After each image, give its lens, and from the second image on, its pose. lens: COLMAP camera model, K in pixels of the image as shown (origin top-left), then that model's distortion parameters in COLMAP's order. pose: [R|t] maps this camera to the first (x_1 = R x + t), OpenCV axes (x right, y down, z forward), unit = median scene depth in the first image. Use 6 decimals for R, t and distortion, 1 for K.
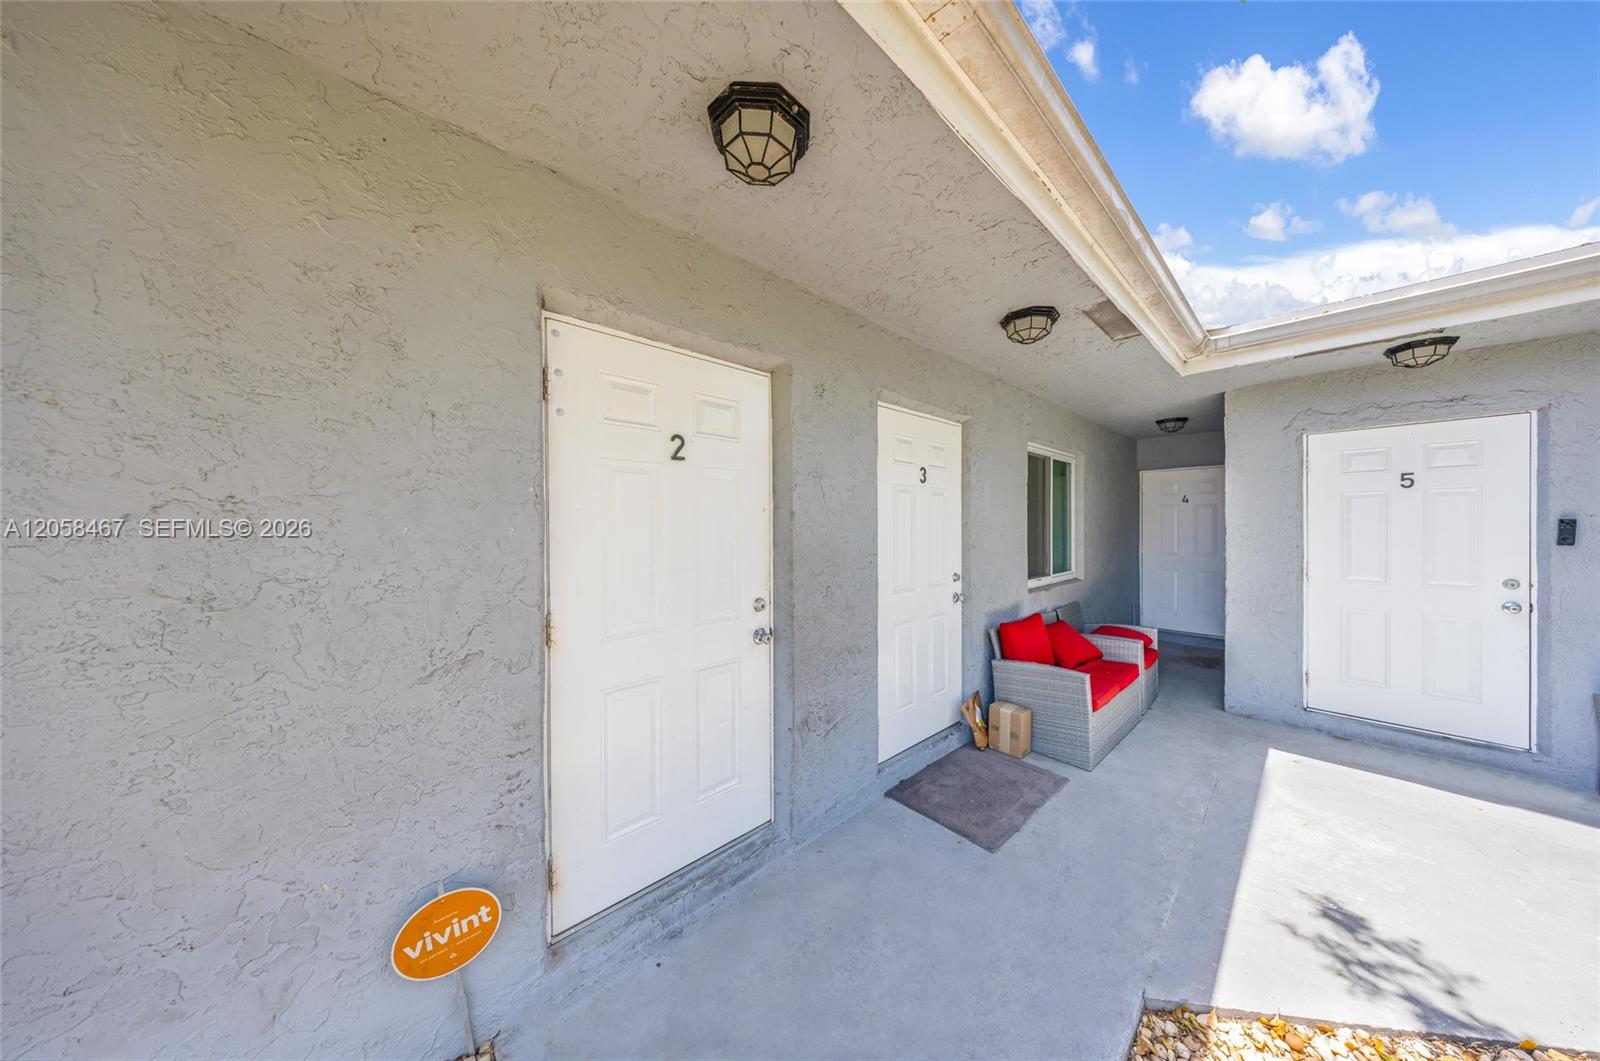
lens RADIAL K [[473.8, 0, 801.2], [0, 473.8, 537.7], [0, 0, 1]] dist [-0.000149, -0.000144]
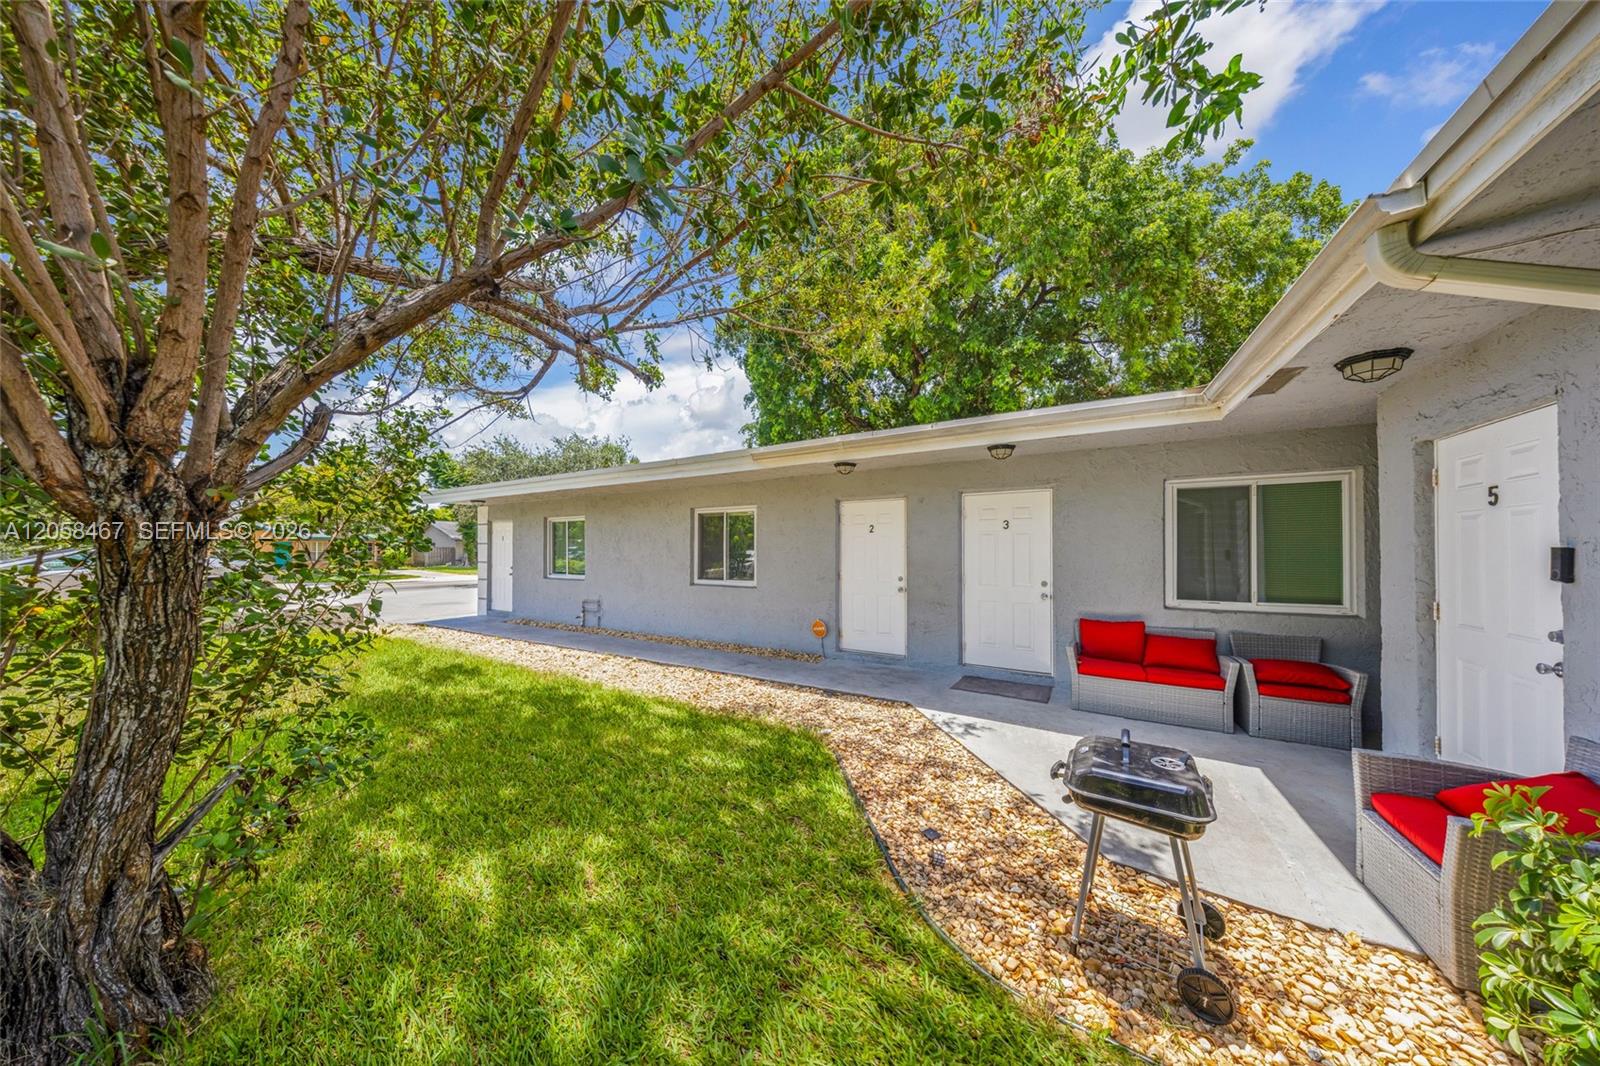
lens RADIAL K [[473.8, 0, 801.2], [0, 473.8, 540.2], [0, 0, 1]] dist [-0.000149, -0.000144]
pose [[0.287653, -0.018431, -0.957557, 1.977503], [-0.021871, 0.999428, -0.025807, -0.006220], [0.957485, 0.028366, 0.287085, -0.335111]]
